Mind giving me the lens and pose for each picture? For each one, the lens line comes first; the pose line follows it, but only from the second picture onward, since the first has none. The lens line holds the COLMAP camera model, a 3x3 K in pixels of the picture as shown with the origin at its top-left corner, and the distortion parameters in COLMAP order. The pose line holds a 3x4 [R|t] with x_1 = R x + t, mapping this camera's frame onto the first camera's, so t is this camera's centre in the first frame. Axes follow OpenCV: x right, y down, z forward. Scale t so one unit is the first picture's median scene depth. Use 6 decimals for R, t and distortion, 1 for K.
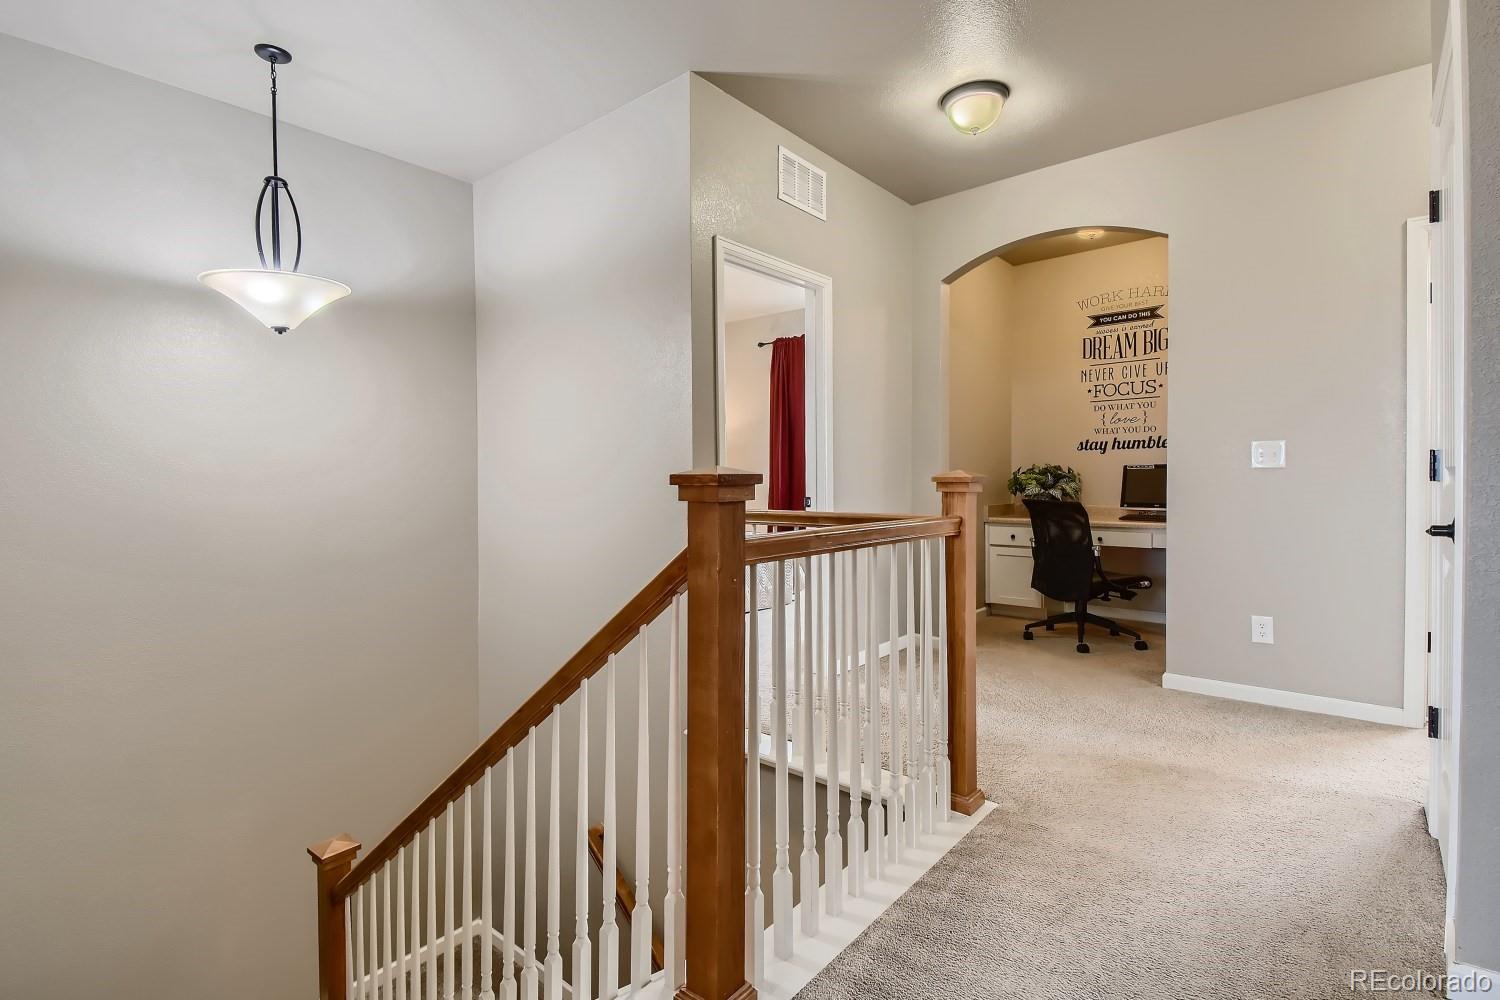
lens RADIAL K [[709.6, 0, 754.8], [0, 709.6, 488.6], [0, 0, 1]] dist [0.040861, -0.023534]
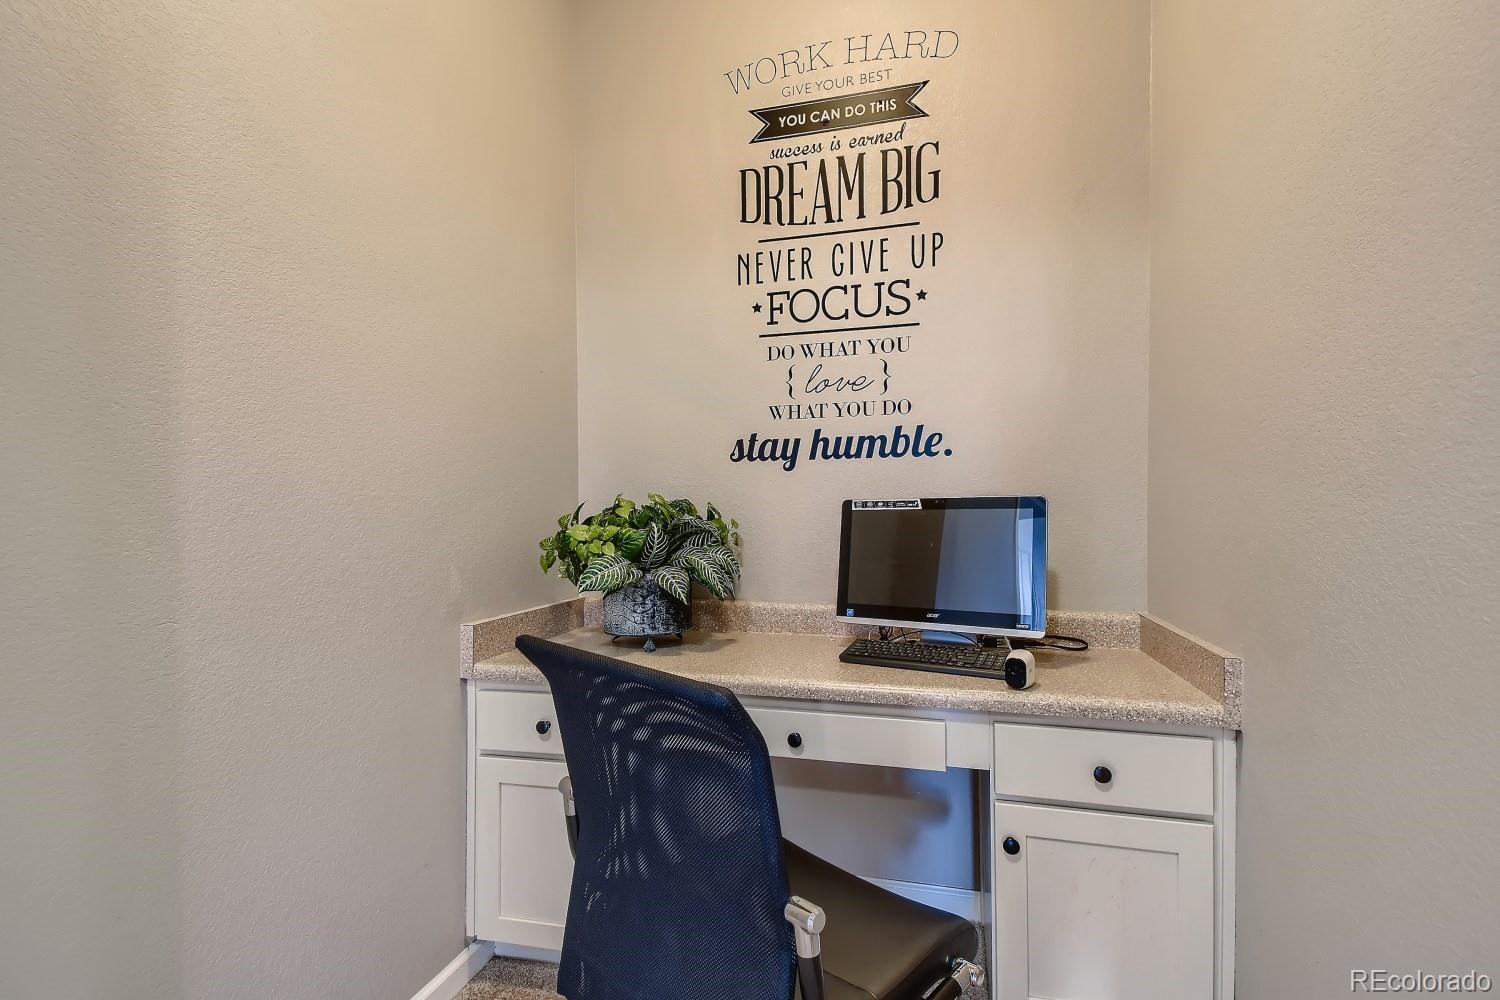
lens RADIAL K [[709.6, 0, 754.8], [0, 709.6, 488.6], [0, 0, 1]] dist [0.040861, -0.023534]
pose [[0.904185, 0.012675, 0.426952, 0.311834], [0.008940, 0.998779, -0.048584, -0.020752], [-0.427047, 0.047746, 0.902968, 0.675095]]
